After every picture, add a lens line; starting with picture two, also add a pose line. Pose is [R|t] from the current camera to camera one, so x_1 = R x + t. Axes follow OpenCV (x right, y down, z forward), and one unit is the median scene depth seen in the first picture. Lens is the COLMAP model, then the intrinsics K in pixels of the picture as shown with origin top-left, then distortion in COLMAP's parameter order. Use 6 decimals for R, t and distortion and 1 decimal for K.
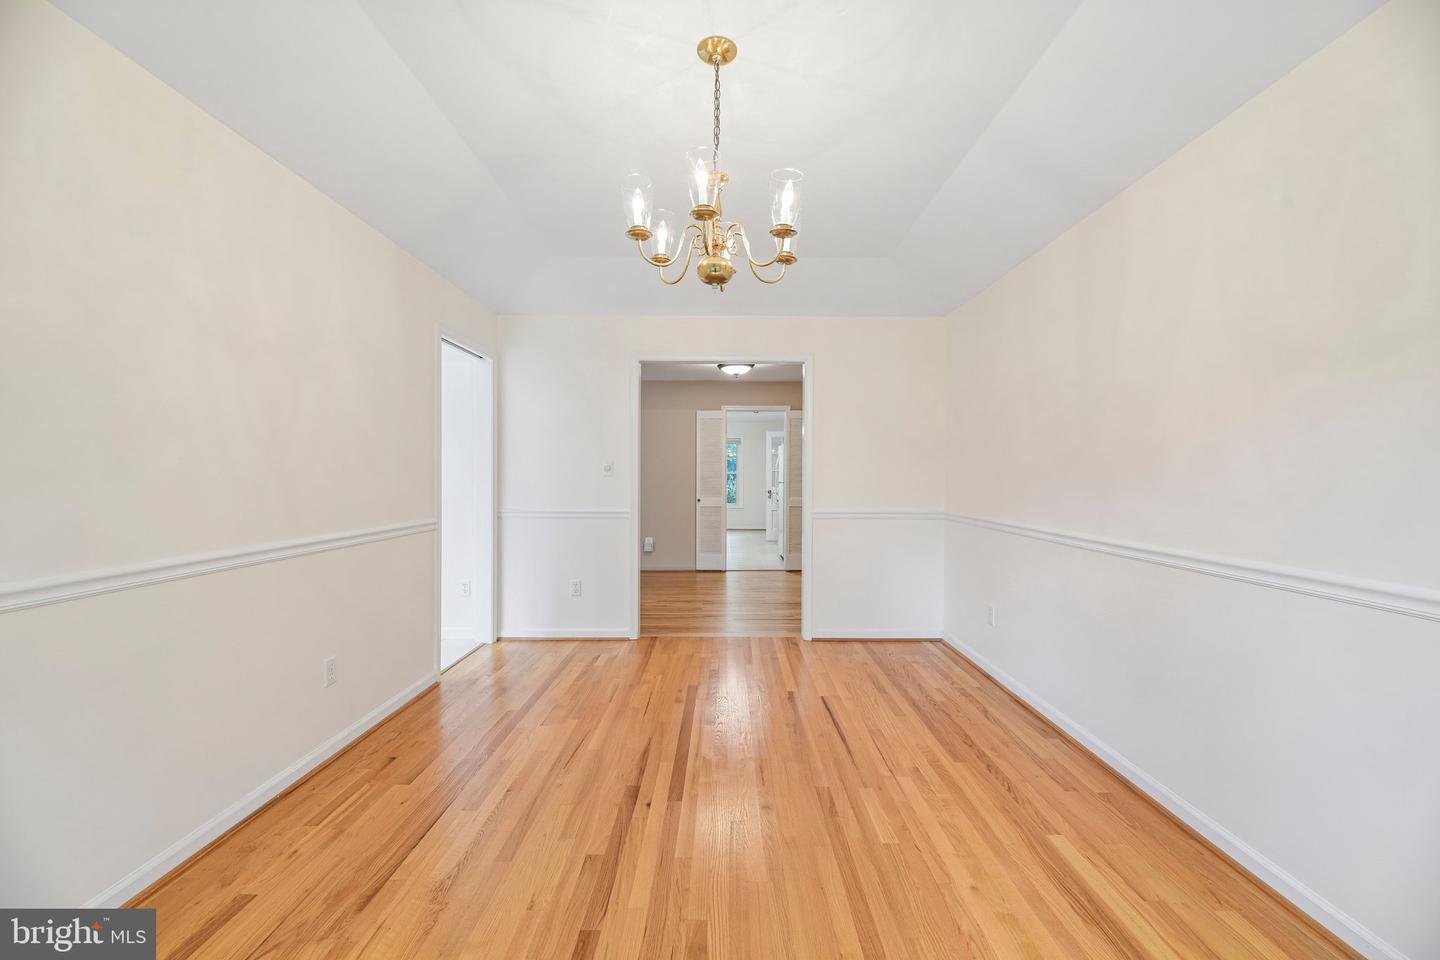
lens RADIAL K [[582.2, 0, 718.7], [0, 582.2, 478.7], [0, 0, 1]] dist [-0.000734, -0.002884]
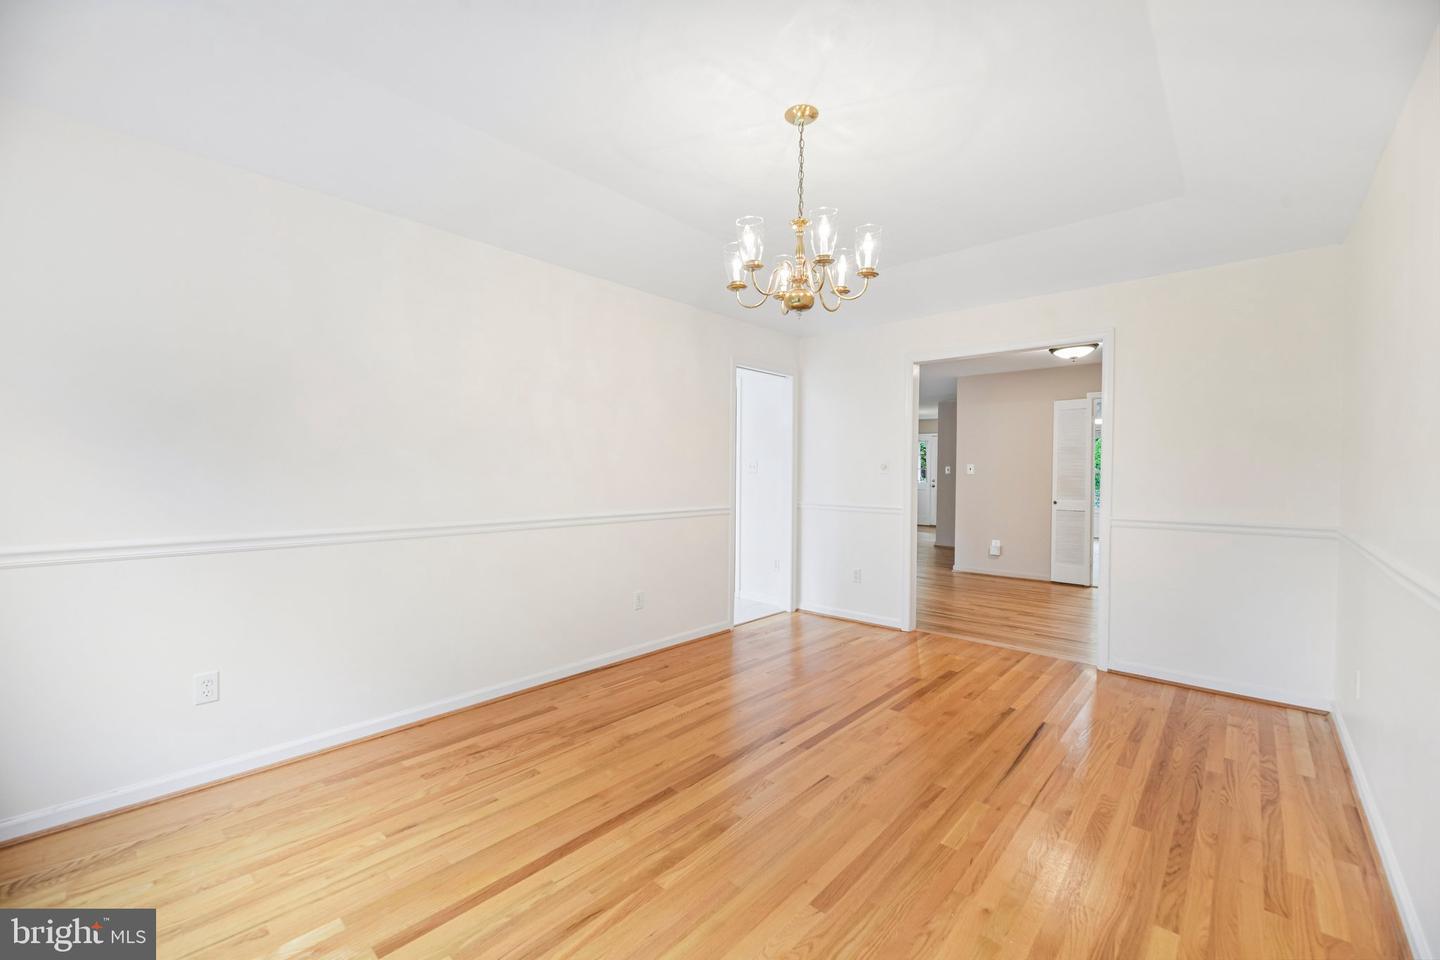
lens RADIAL K [[582.2, 0, 716.5], [0, 582.2, 479.7], [0, 0, 1]] dist [-0.000734, -0.002884]
pose [[0.739418, 0.011131, -0.673155, 0.380885], [-0.008861, 0.999938, 0.006801, 0.001632], [0.673189, 0.000936, 0.739470, 0.004486]]
